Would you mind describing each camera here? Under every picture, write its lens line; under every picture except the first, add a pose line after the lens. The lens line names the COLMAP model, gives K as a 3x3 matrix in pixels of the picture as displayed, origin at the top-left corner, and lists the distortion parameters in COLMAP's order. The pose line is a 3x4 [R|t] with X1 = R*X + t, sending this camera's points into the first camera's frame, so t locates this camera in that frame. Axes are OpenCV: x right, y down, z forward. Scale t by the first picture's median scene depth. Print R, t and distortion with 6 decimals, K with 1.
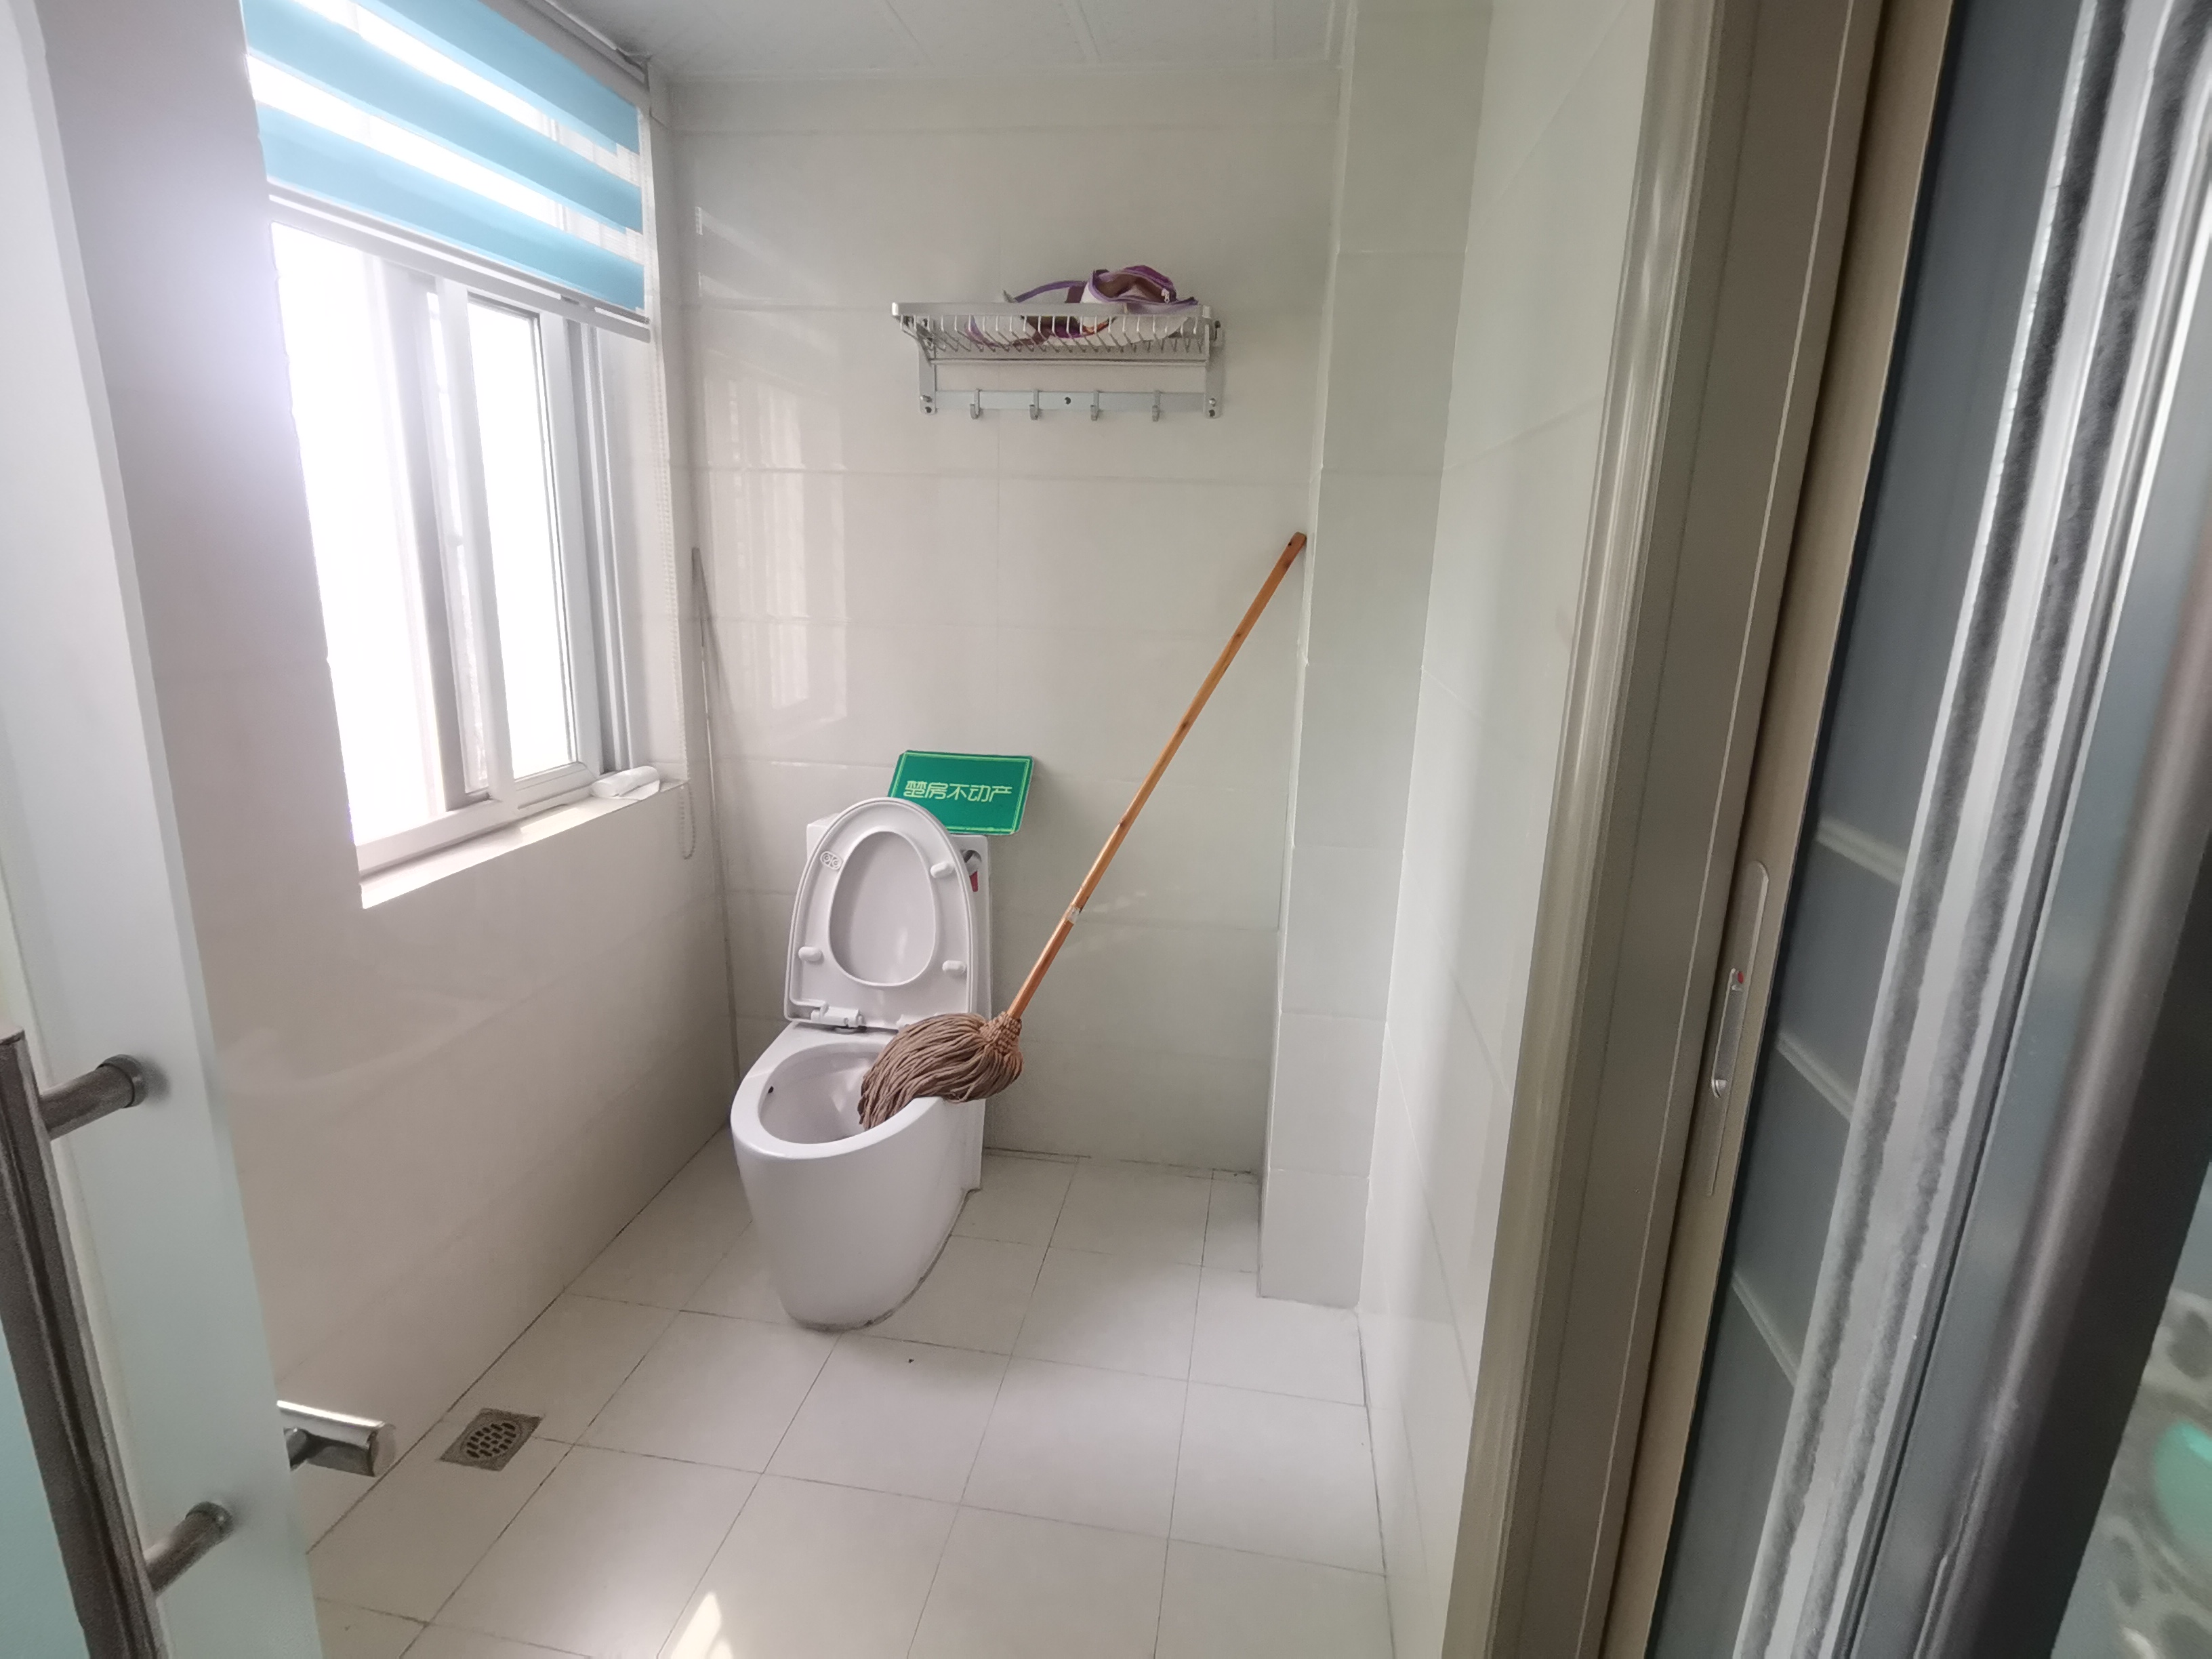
lens RADIAL K [[1112.7, 0, 1107.9], [0, 1112.7, 820.9], [0, 0, 1]] dist [0.049784, -0.020457]
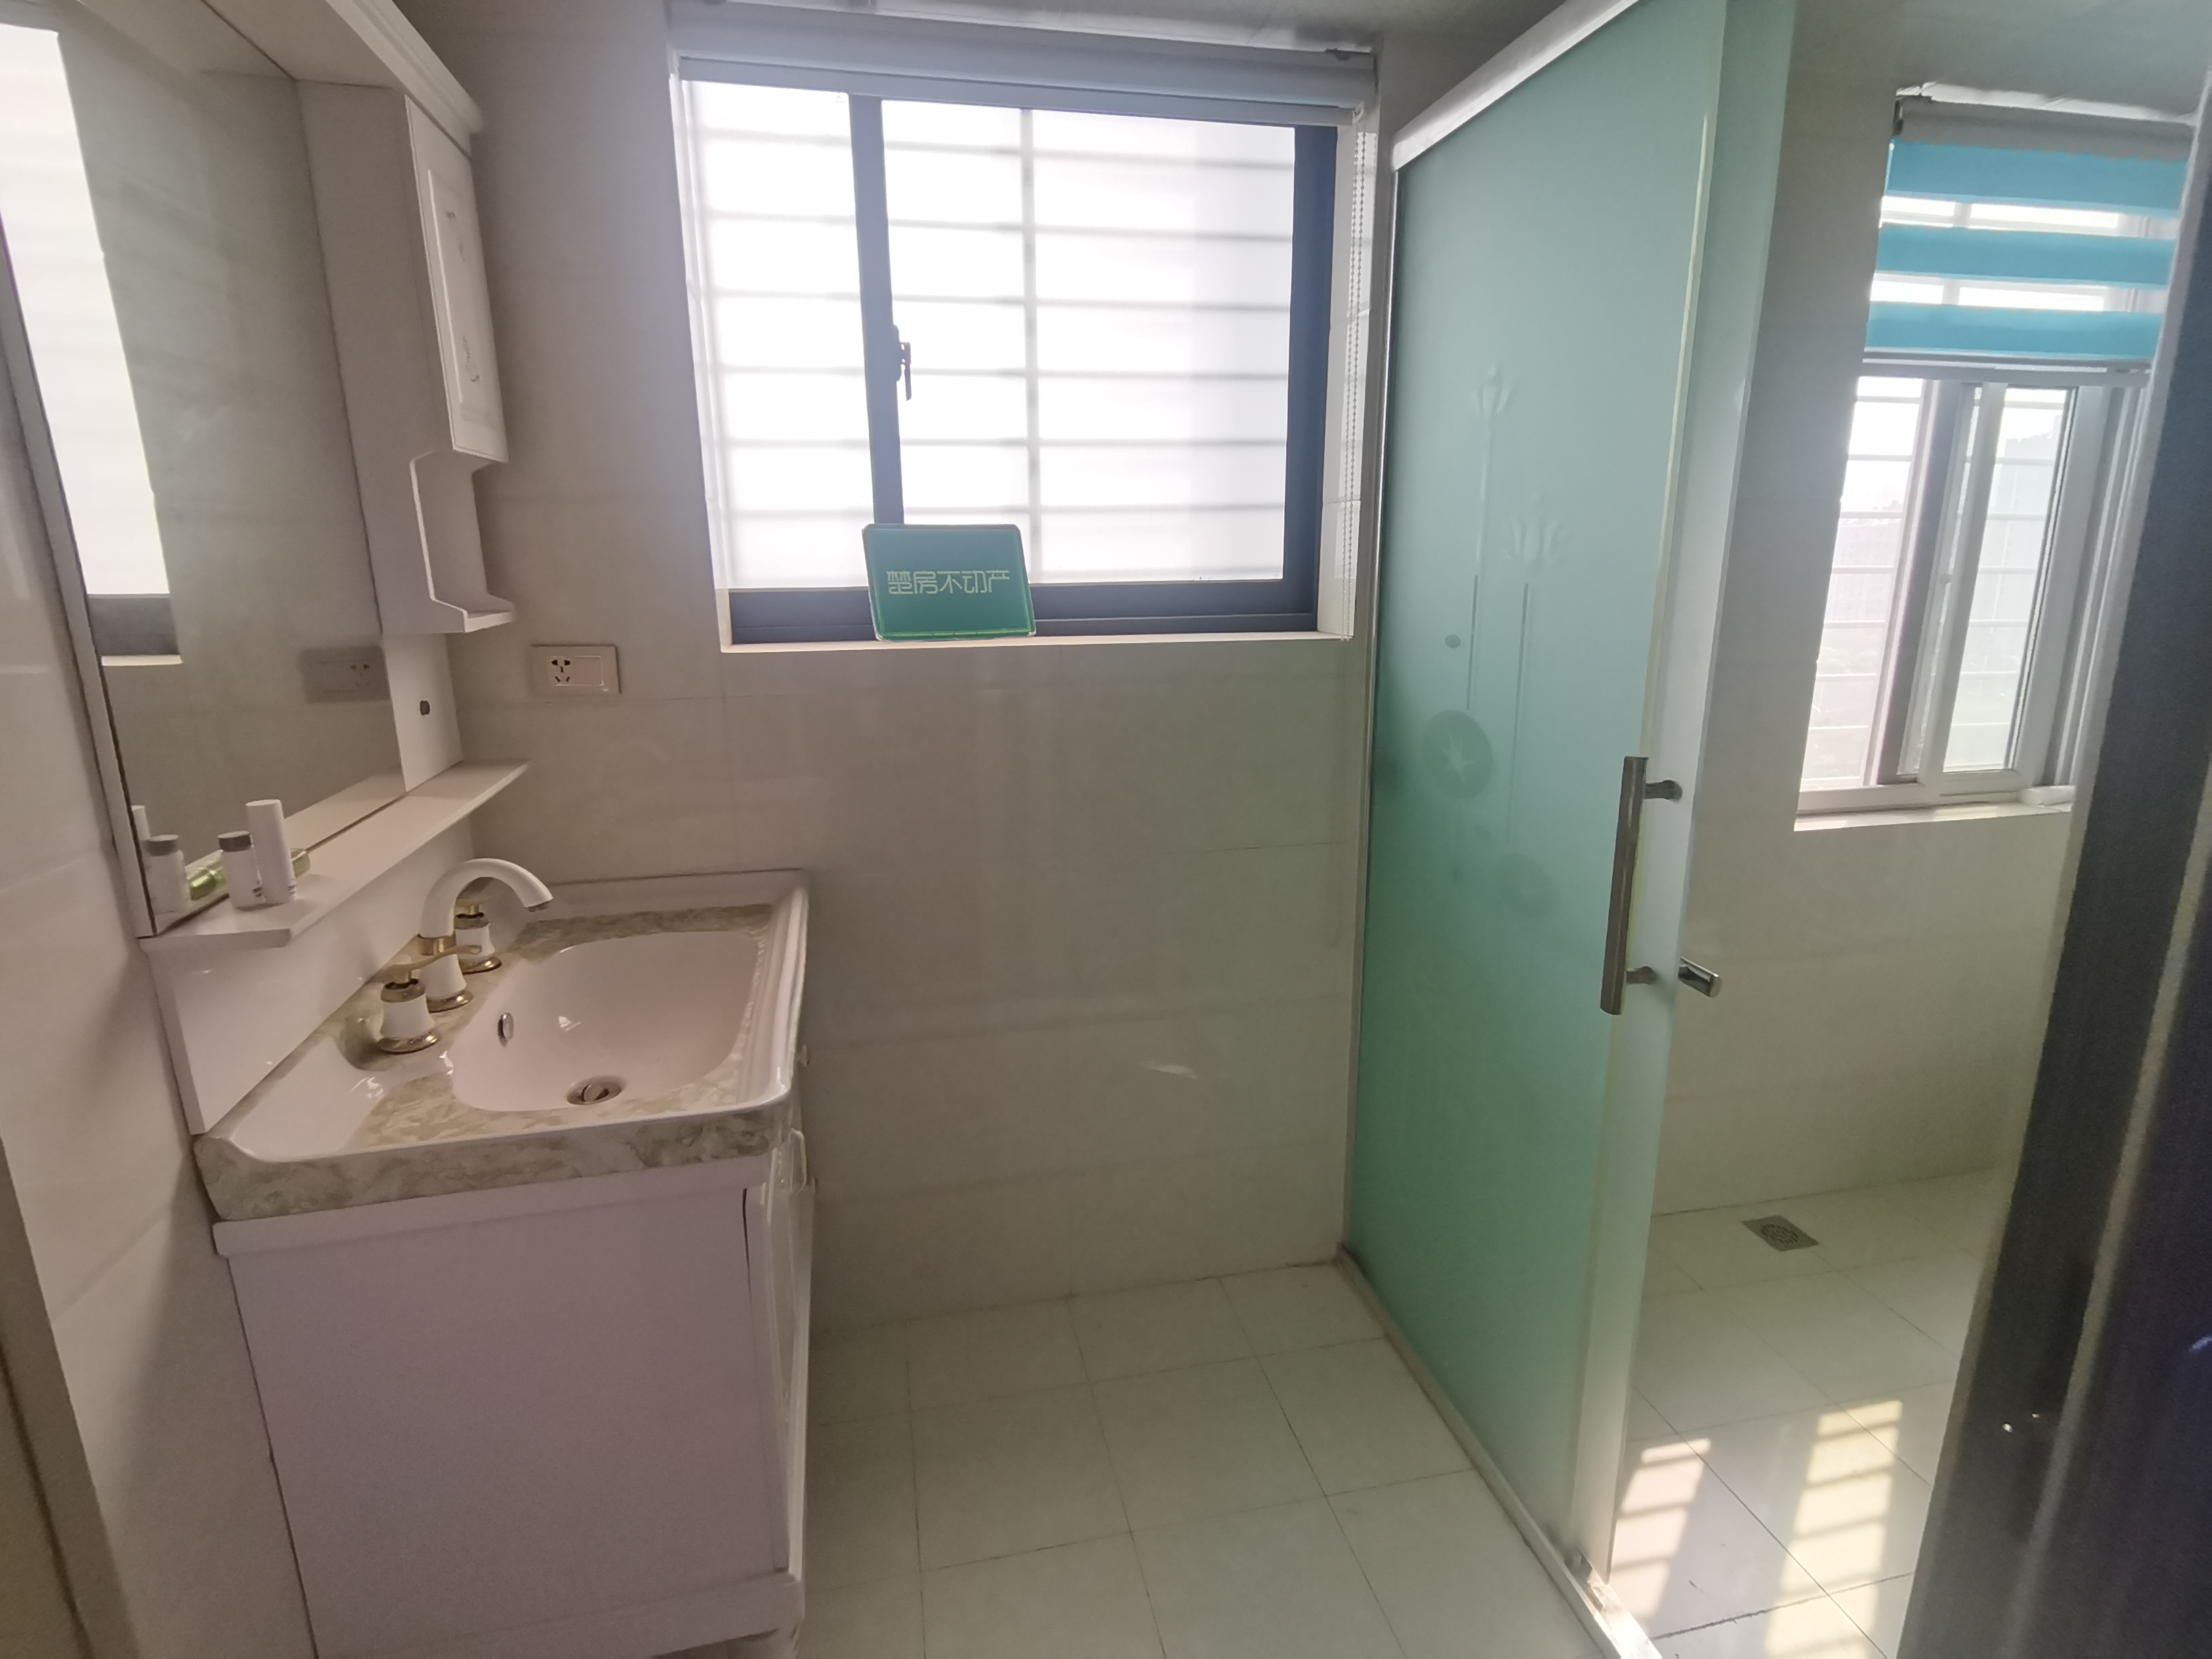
lens RADIAL K [[1101.3, 0, 1106.2], [0, 1101.3, 812.4], [0, 0, 1]] dist [0.035817, -0.028809]
pose [[0.371155, 0.181933, -0.910574, 0.276647], [-0.202780, 0.972831, 0.111718, 0.064430], [0.906159, 0.143181, 0.397963, -0.329759]]
